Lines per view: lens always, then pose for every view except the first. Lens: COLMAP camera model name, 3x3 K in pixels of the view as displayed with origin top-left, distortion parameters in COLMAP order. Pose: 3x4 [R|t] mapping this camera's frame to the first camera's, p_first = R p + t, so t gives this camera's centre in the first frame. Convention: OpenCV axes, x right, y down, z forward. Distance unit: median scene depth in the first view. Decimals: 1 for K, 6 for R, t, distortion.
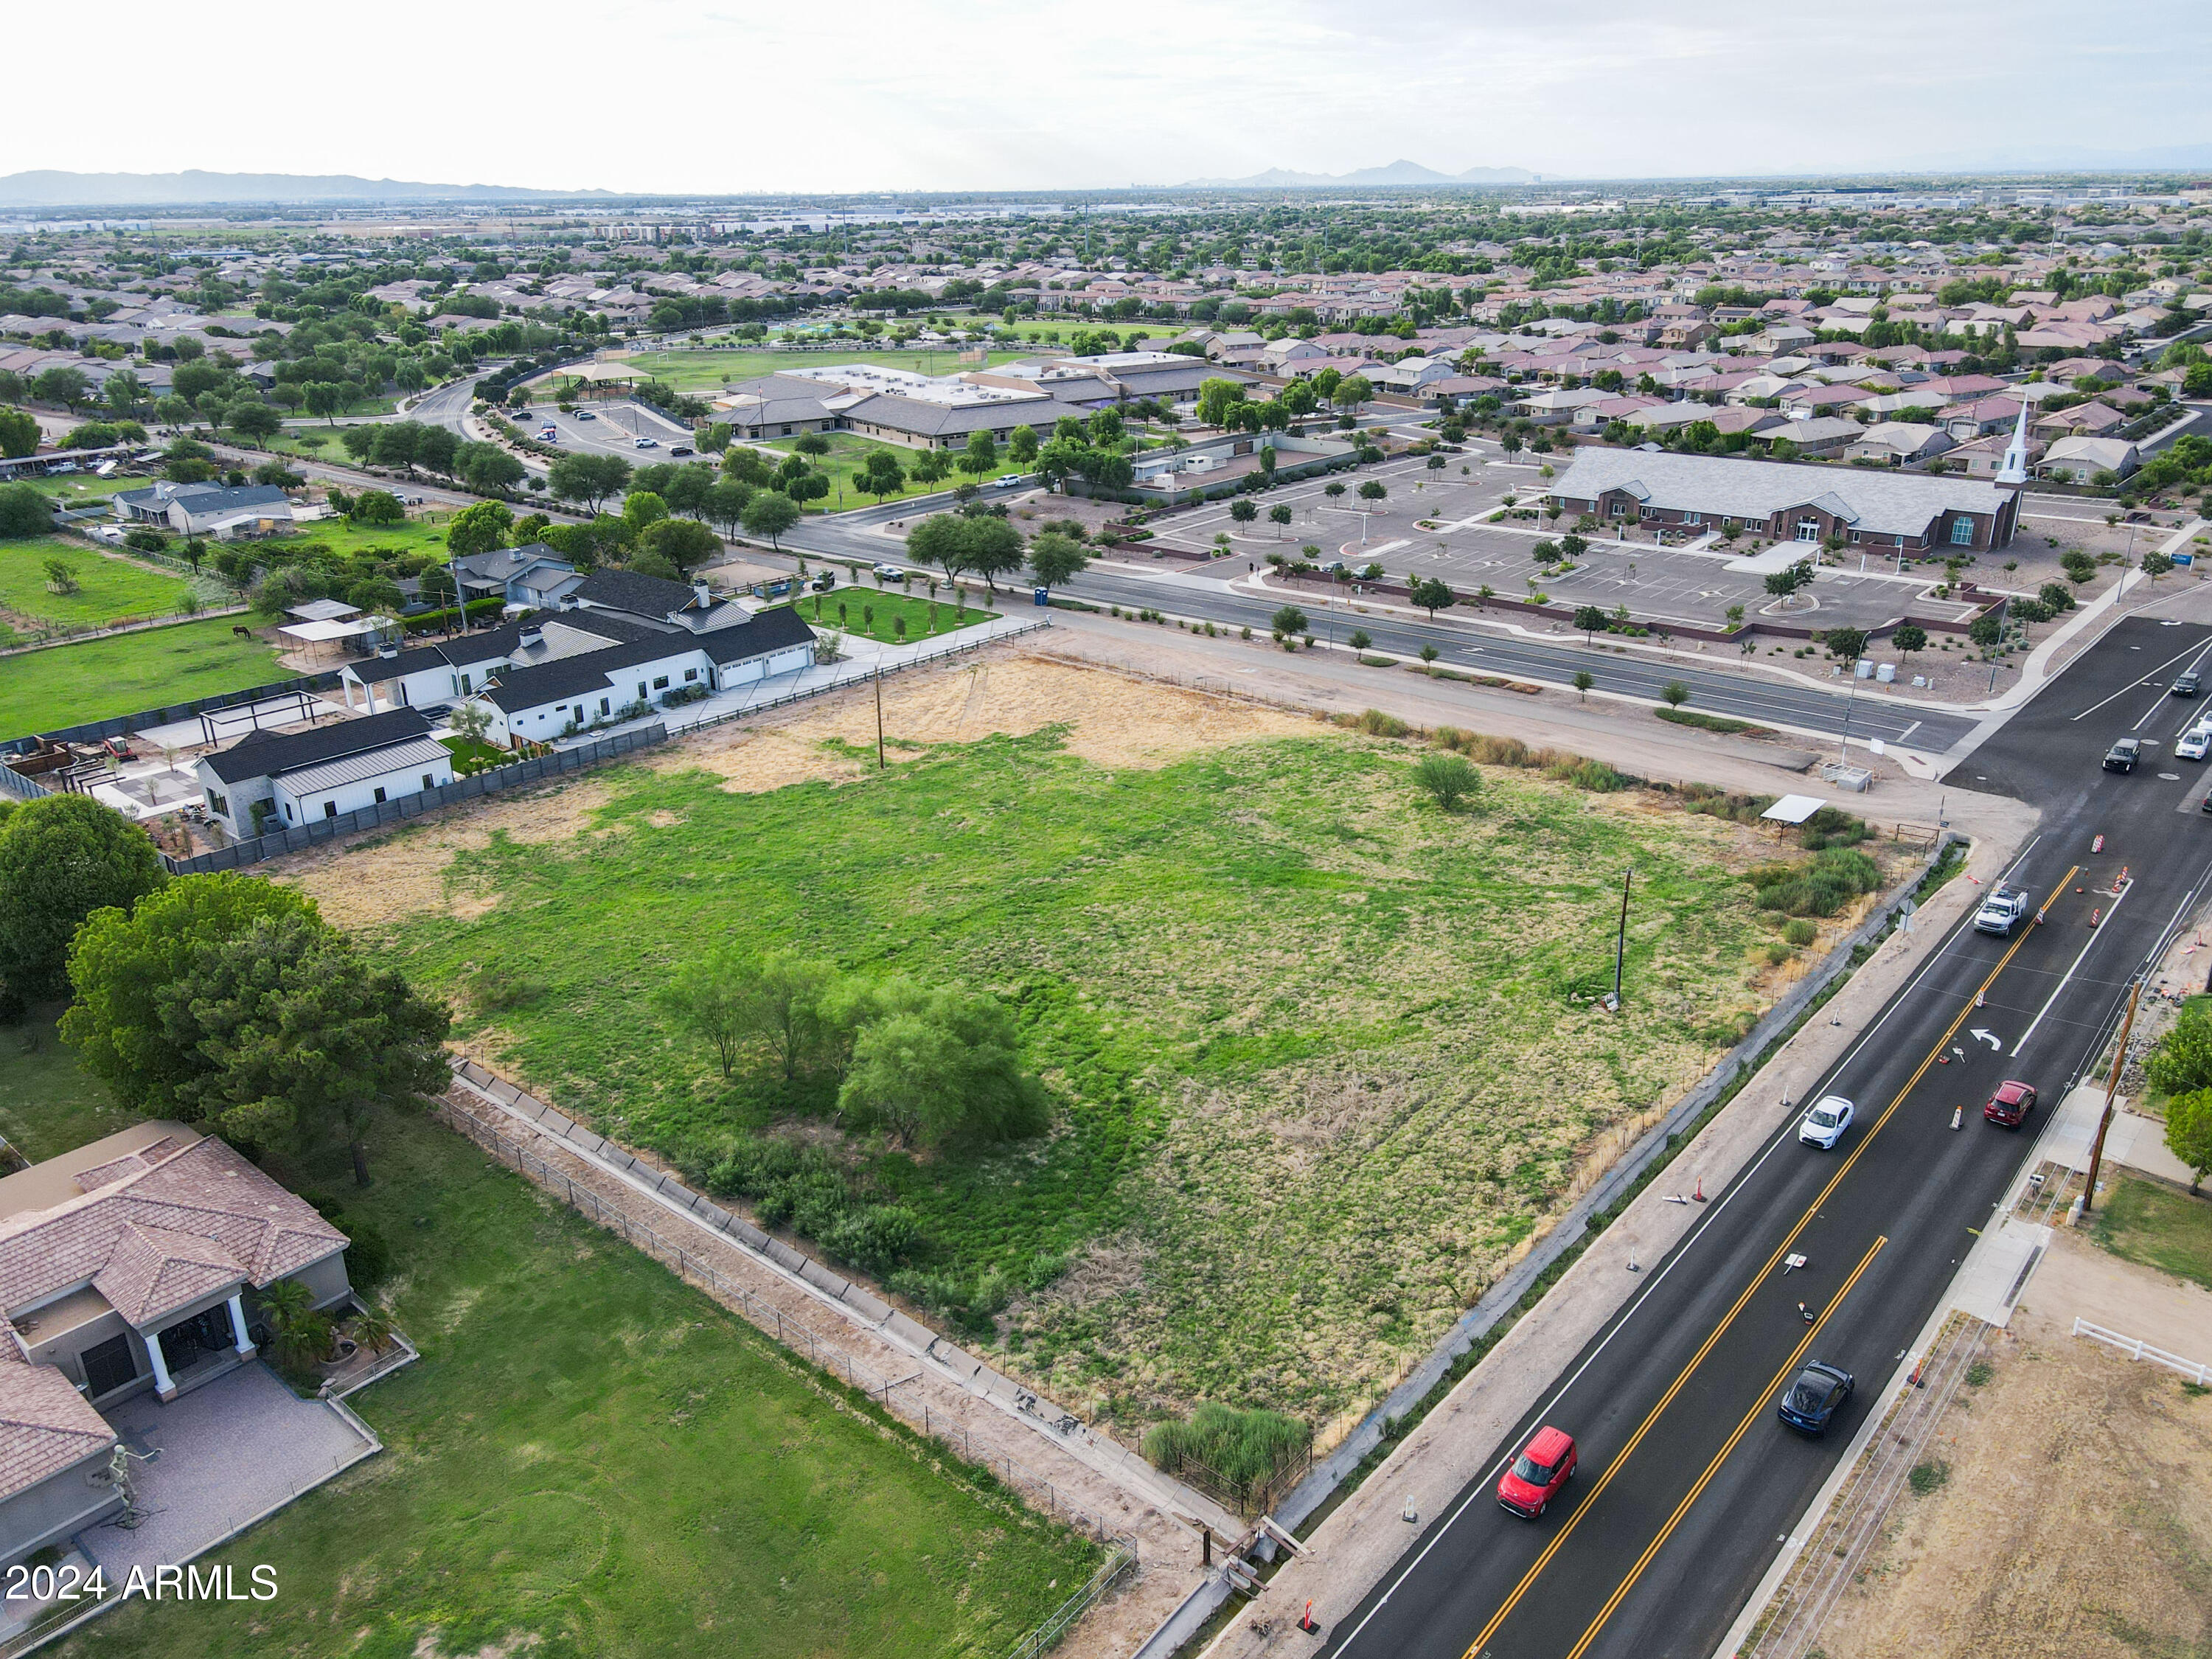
lens RADIAL K [[1627.6, 0, 1096.7], [0, 1627.6, 825.9], [0, 0, 1]] dist [-0.007618, 0.045179]
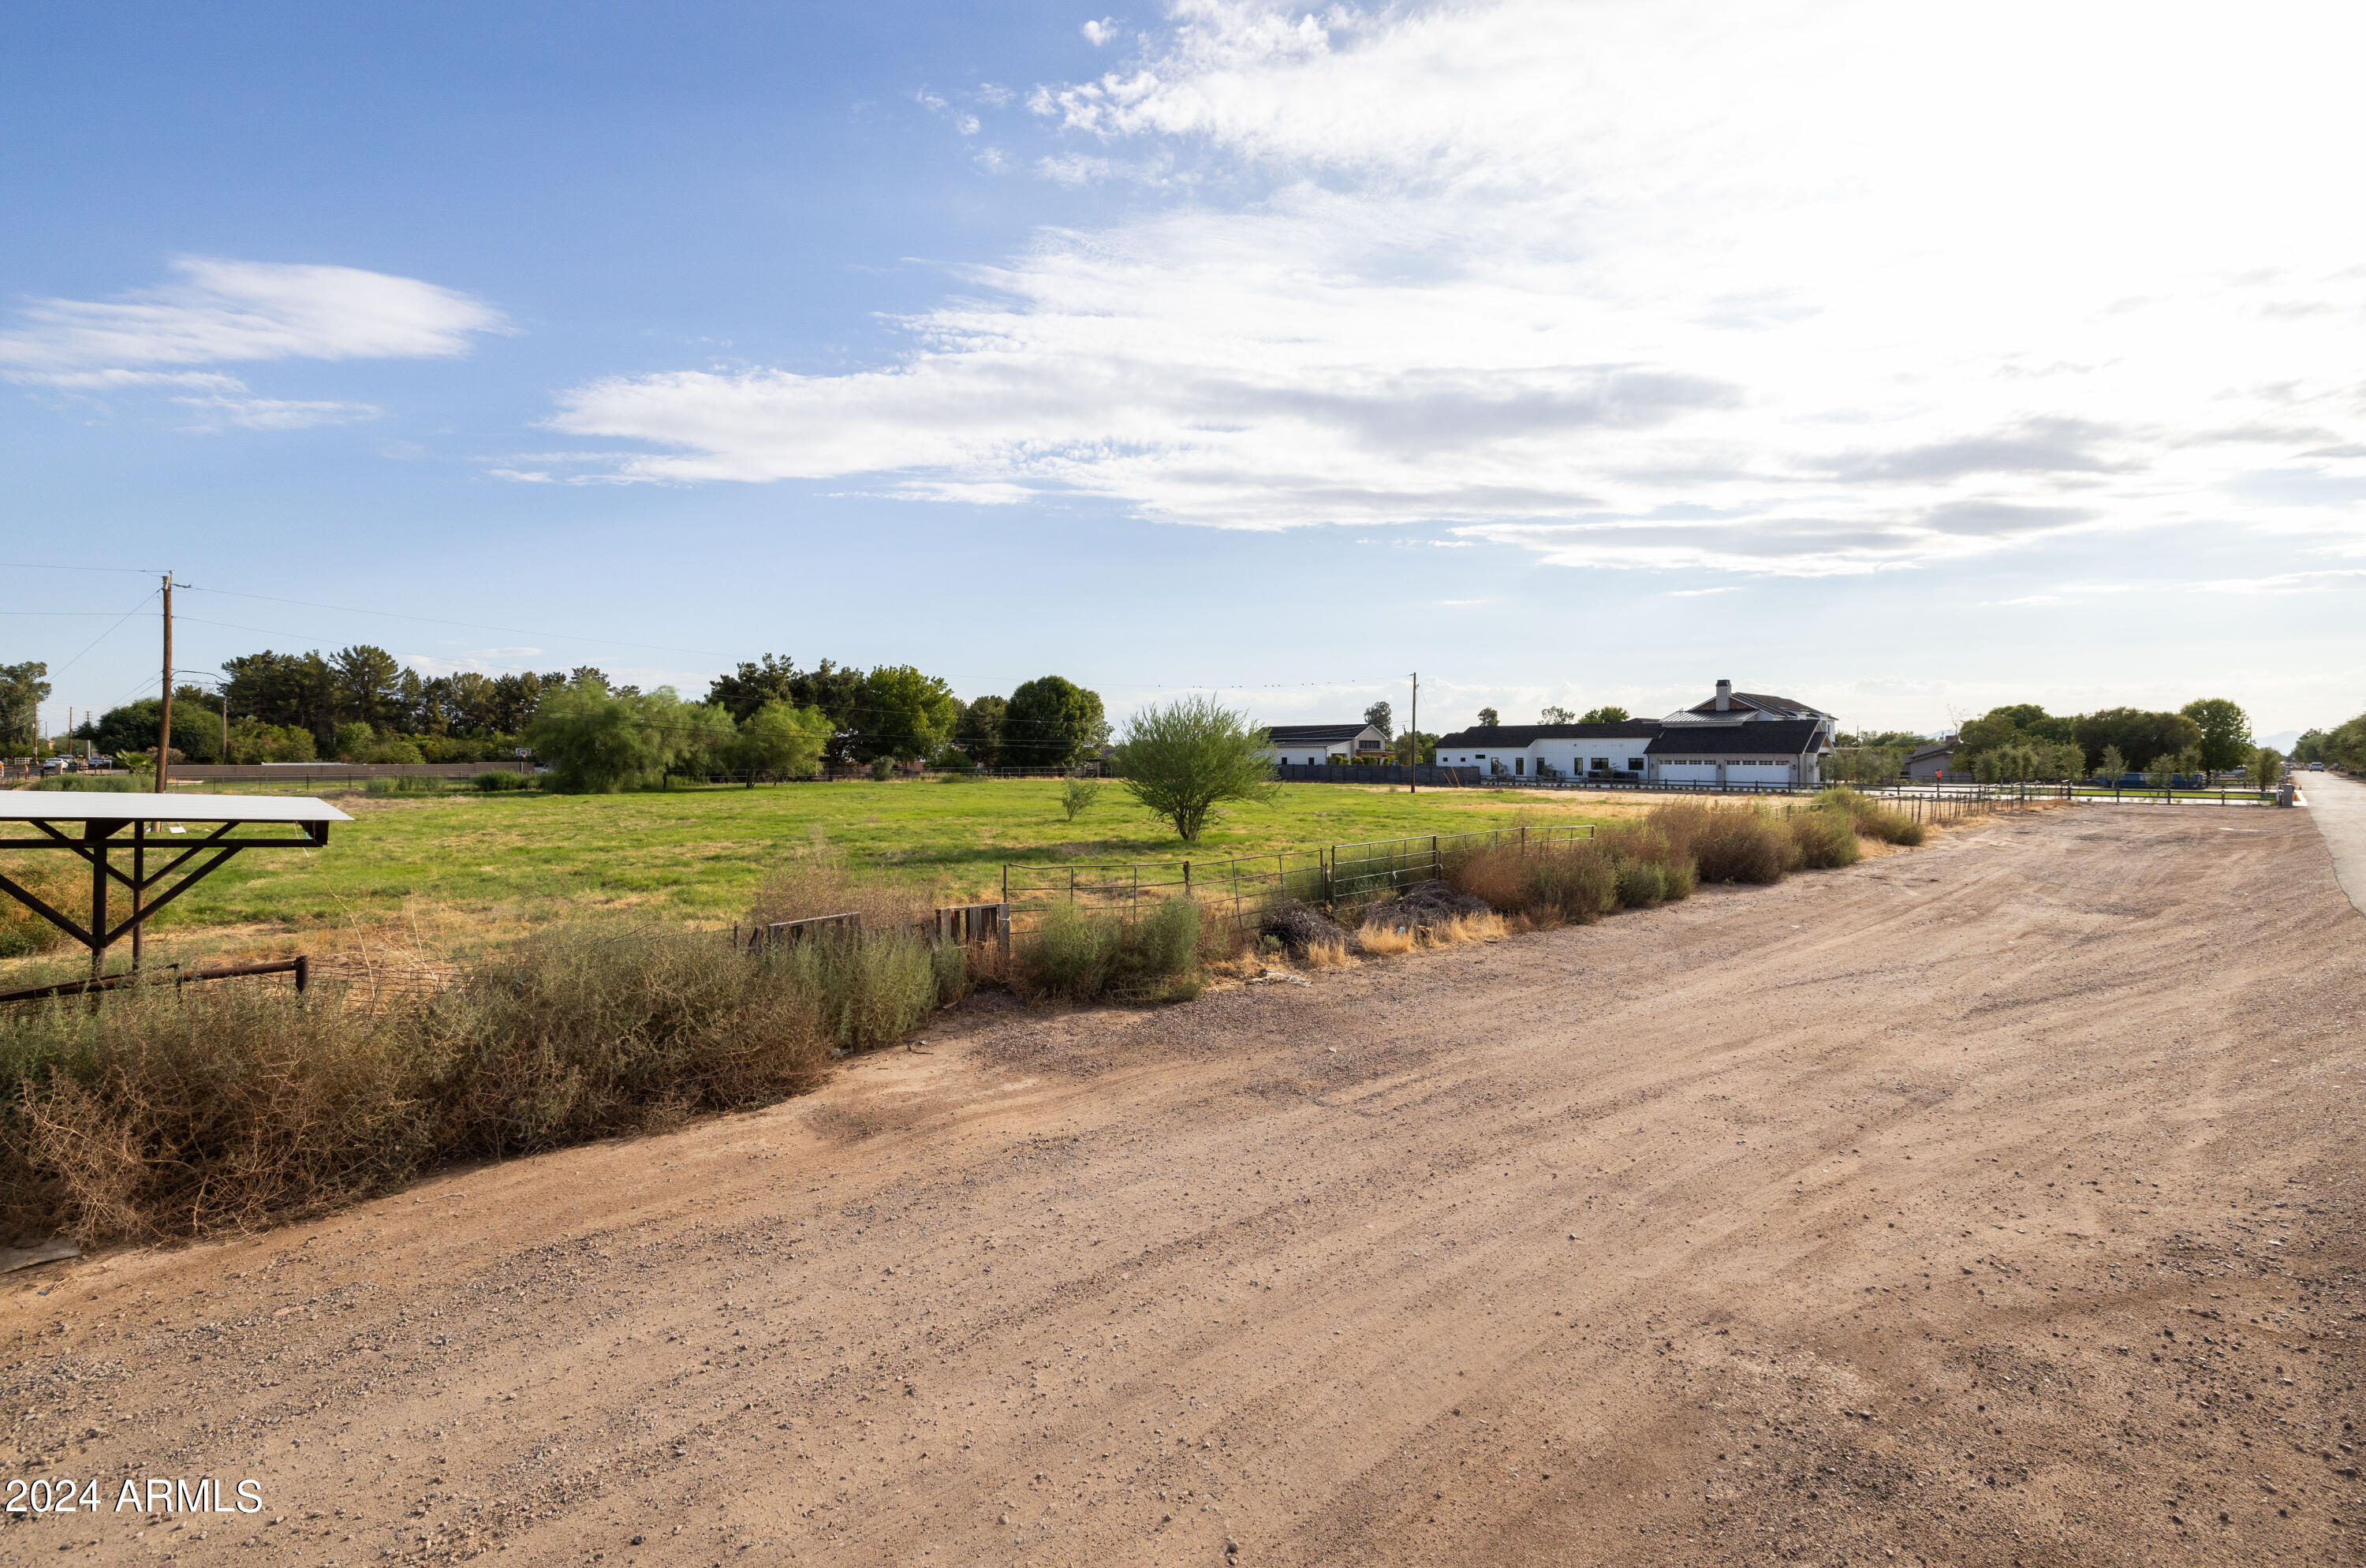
lens RADIAL K [[1004.5, 0, 1165.1], [0, 1004.5, 768.4], [0, 0, 1]] dist [-0.000868, 0.000366]
pose [[-0.134782, 0.030479, -0.990406, 0.437558], [-0.367803, 0.926579, 0.078568, -0.041609], [0.920084, 0.374864, -0.113676, 0.961048]]
